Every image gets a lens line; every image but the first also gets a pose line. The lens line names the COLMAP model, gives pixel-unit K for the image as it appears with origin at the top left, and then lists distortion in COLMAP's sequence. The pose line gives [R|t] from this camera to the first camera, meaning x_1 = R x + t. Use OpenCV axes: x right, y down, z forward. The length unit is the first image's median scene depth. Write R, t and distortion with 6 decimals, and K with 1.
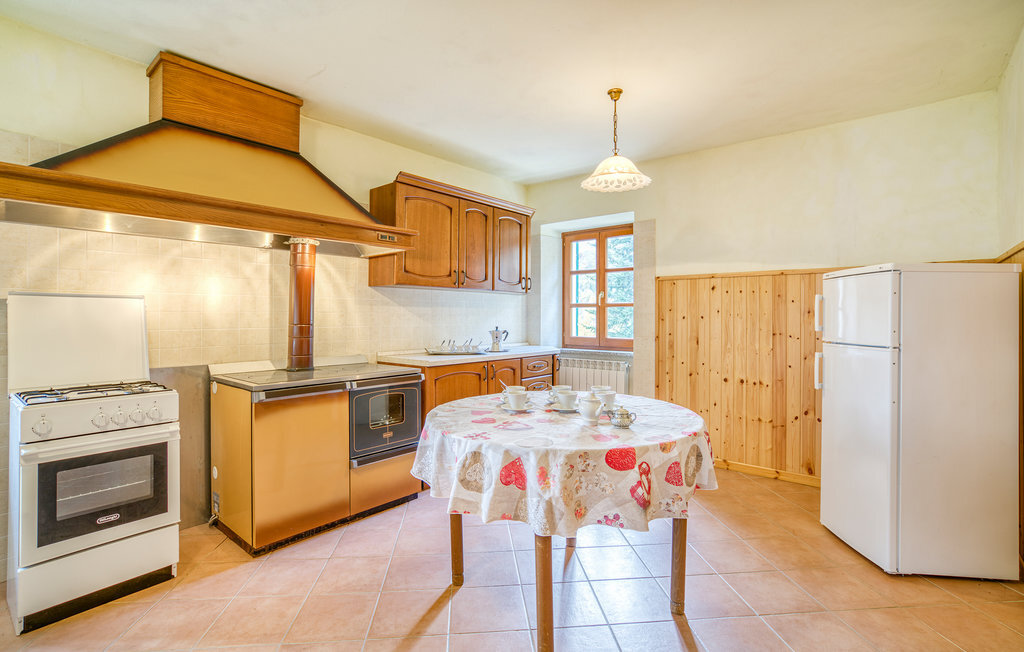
lens RADIAL K [[473.7, 0, 512.2], [0, 473.7, 321.5], [0, 0, 1]] dist [0.001053, 0.000513]
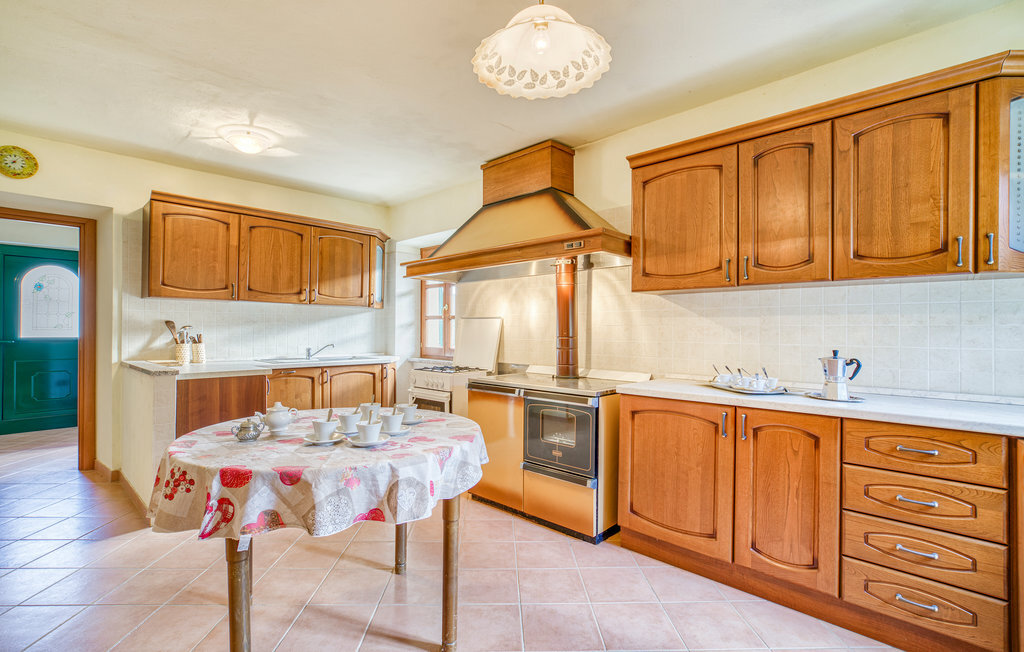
lens RADIAL K [[473.7, 0, 512.2], [0, 473.7, 321.5], [0, 0, 1]] dist [0.001053, 0.000513]
pose [[-0.052604, -0.012636, -0.998536, 0.625240], [-0.010745, 0.999869, -0.012087, -0.013186], [0.998558, 0.010093, -0.052733, 0.853025]]
